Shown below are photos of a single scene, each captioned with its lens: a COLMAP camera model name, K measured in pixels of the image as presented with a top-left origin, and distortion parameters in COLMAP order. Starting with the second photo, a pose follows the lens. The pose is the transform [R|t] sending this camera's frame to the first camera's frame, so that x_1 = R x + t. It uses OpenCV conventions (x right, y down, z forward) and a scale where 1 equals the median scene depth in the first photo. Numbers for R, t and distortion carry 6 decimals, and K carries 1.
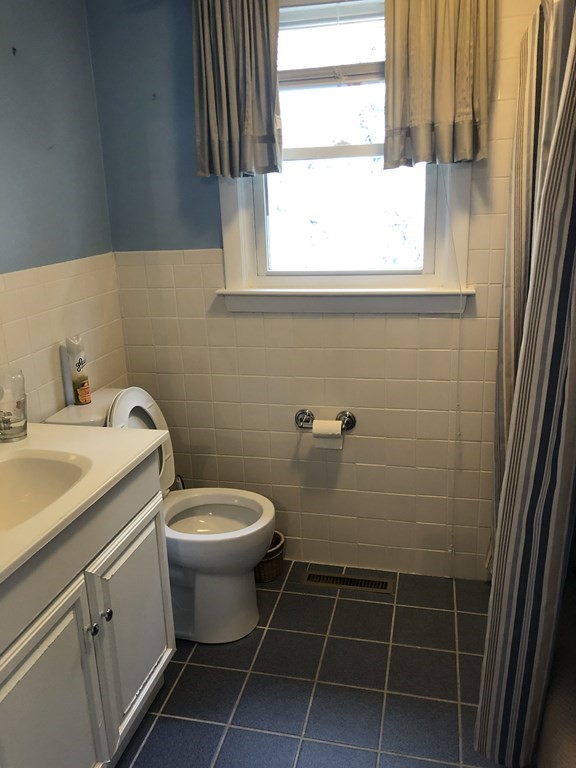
lens RADIAL K [[622.9, 0, 283.2], [0, 622.9, 381.9], [0, 0, 1]] dist [-0.002355, -0.005564]
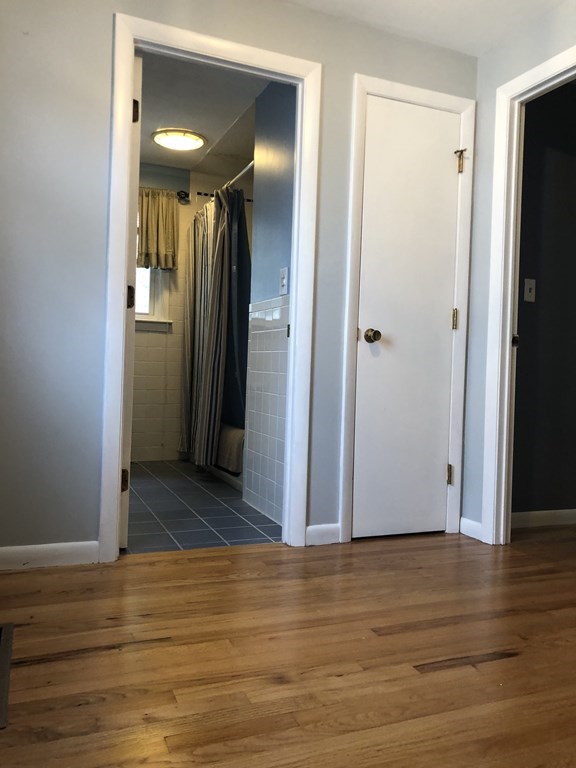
lens RADIAL K [[622.9, 0, 283.2], [0, 622.9, 381.9], [0, 0, 1]] dist [-0.002355, -0.005564]
pose [[0.803450, 0.058237, 0.592517, -0.787546], [0.099861, 0.967924, -0.230545, 0.699921], [-0.586937, 0.244401, 0.771863, -1.088691]]
